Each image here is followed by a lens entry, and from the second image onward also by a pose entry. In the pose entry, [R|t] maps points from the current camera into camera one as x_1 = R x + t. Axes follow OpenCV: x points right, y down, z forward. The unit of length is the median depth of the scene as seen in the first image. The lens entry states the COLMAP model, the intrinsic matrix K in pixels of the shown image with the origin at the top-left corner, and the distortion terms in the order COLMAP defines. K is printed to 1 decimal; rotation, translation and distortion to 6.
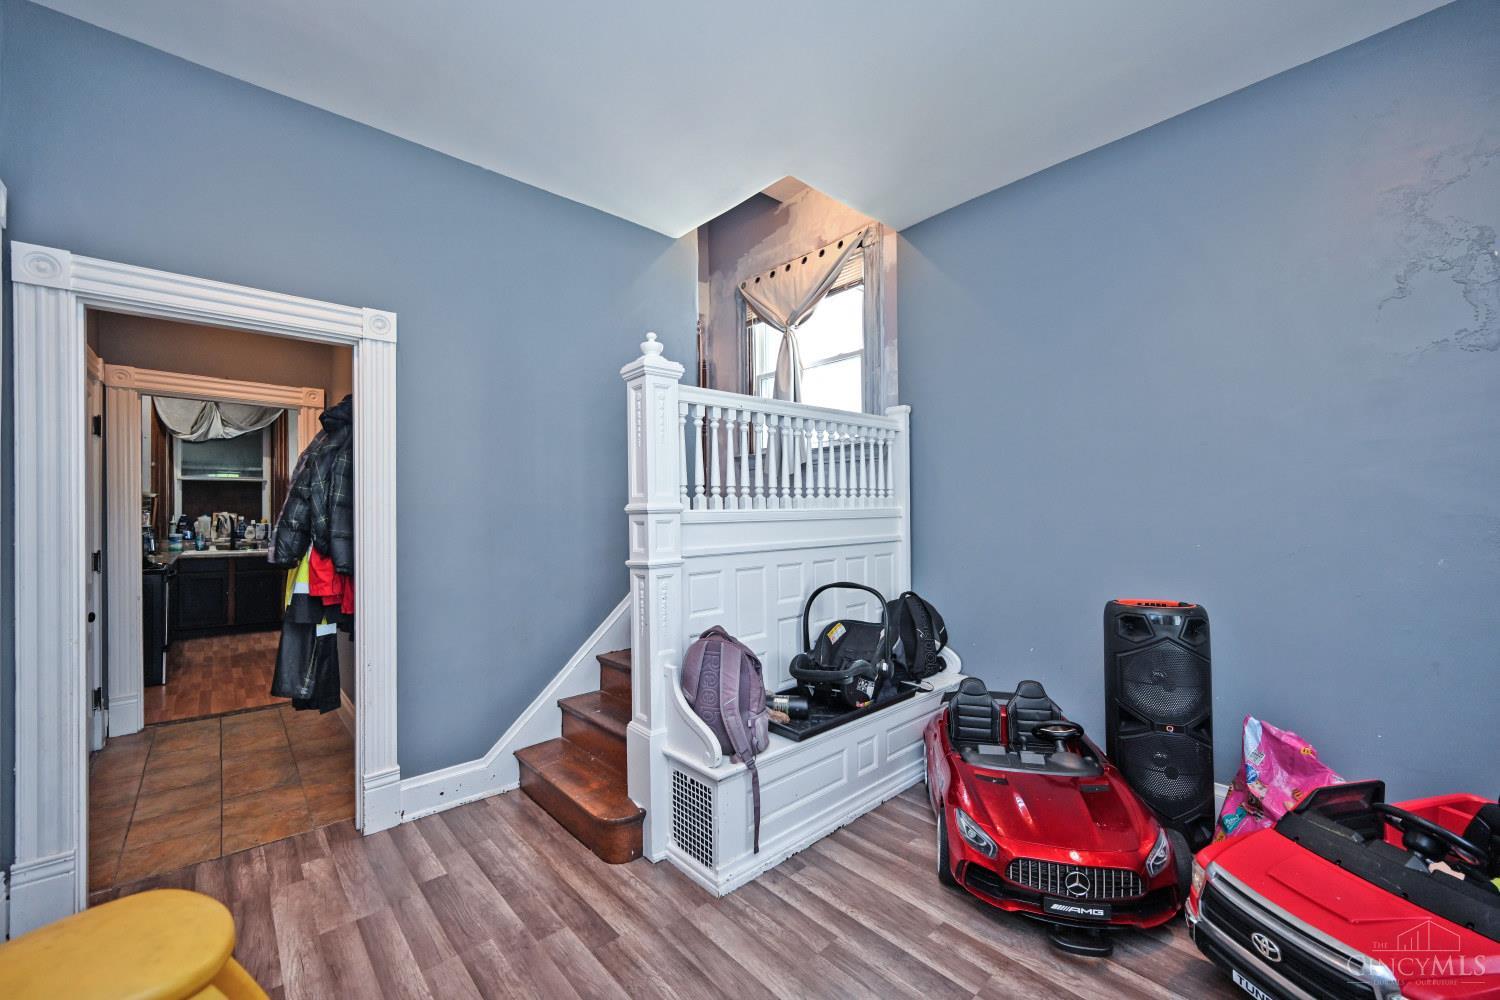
lens RADIAL K [[590.9, 0, 747.3], [0, 590.9, 503.0], [0, 0, 1]] dist [-0.001066, -0.000001]
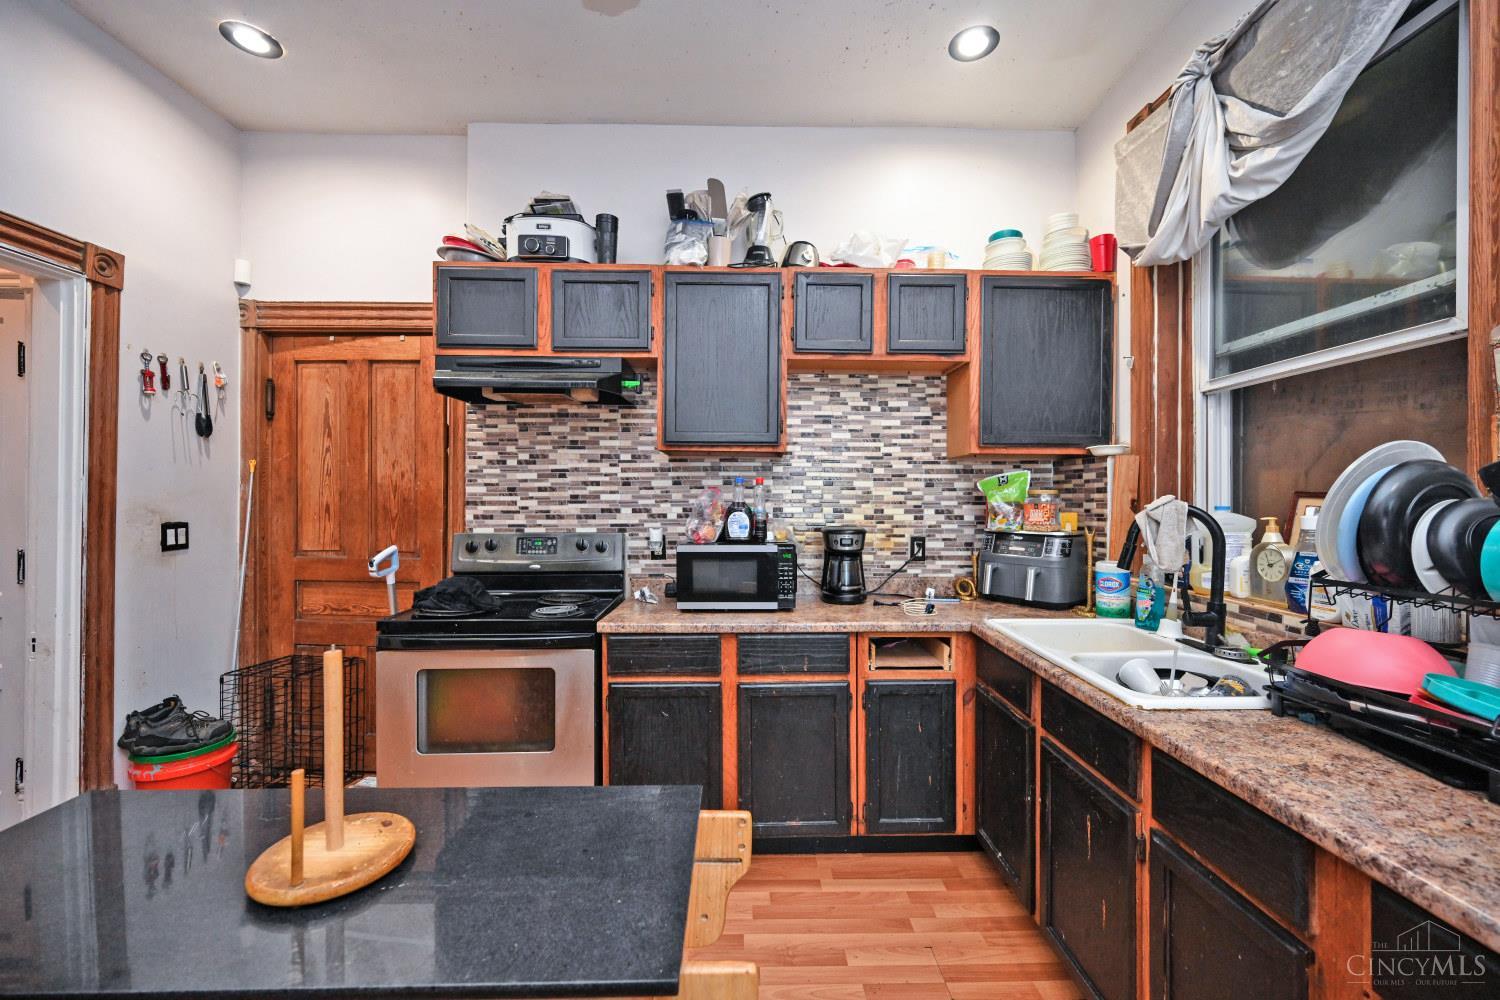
lens RADIAL K [[590.8, 0, 760.6], [0, 590.8, 502.2], [0, 0, 1]] dist [-0.001757, -0.000031]
pose [[-0.655232, 0.006266, -0.755402, -0.567580], [0.006681, 0.999975, 0.002500, 0.016391], [0.755398, -0.003409, -0.655257, 1.020048]]
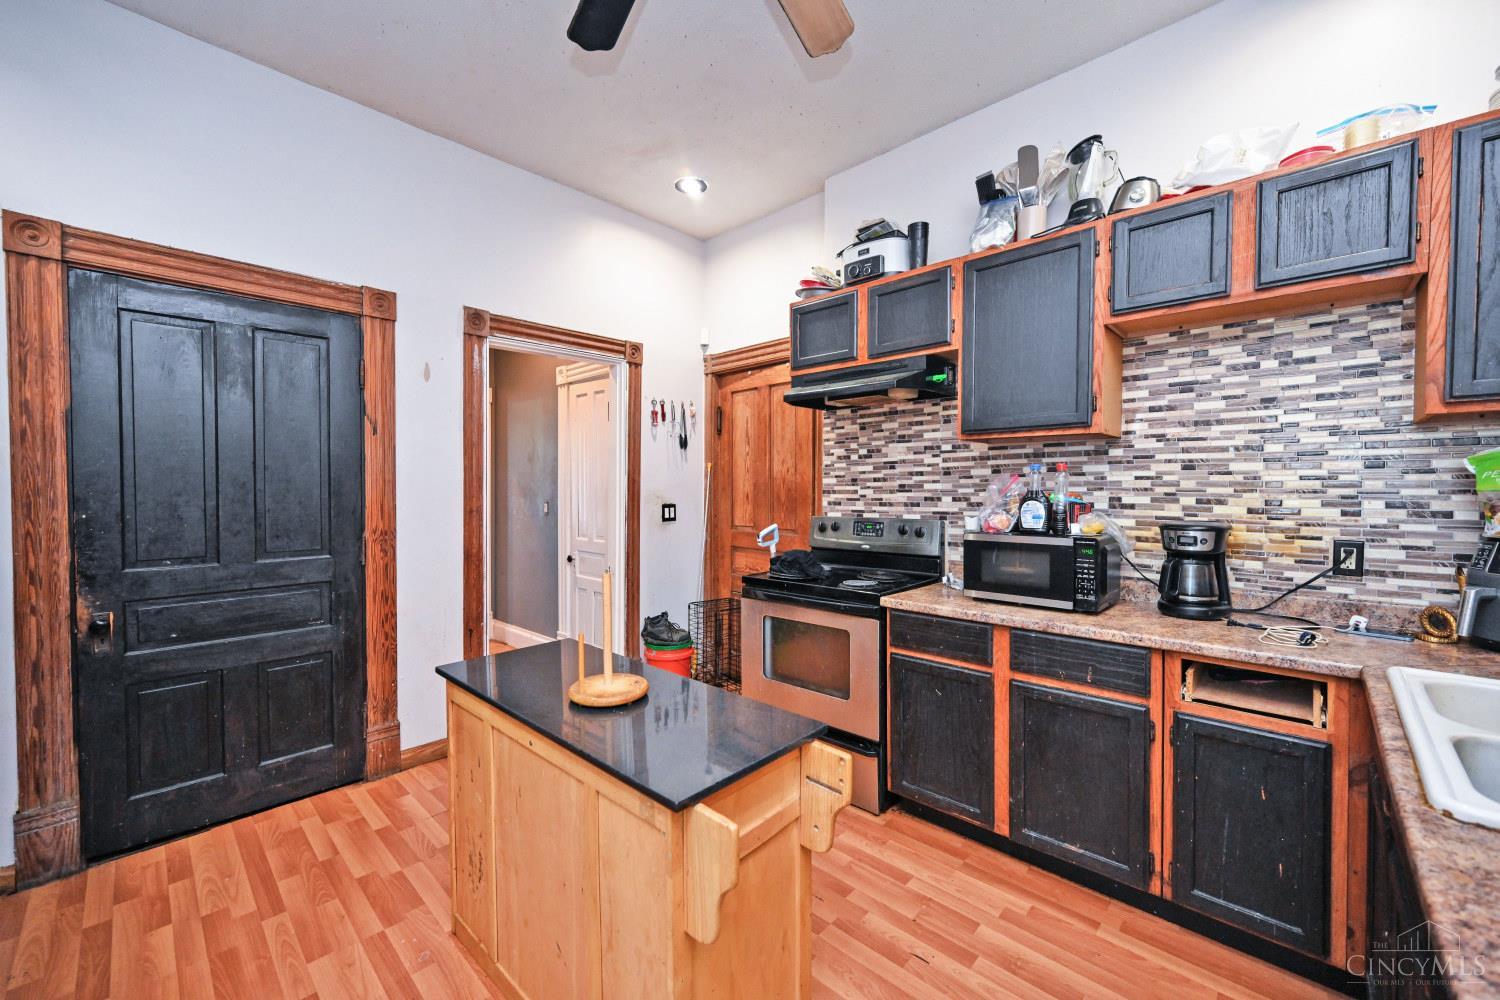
lens RADIAL K [[590.9, 0, 747.3], [0, 590.9, 503.0], [0, 0, 1]] dist [-0.001066, -0.000001]
pose [[-0.997476, 0.006317, -0.070723, -0.639379], [0.005303, 0.999880, 0.014525, 0.018380], [0.070807, 0.014113, -0.997390, 1.093009]]
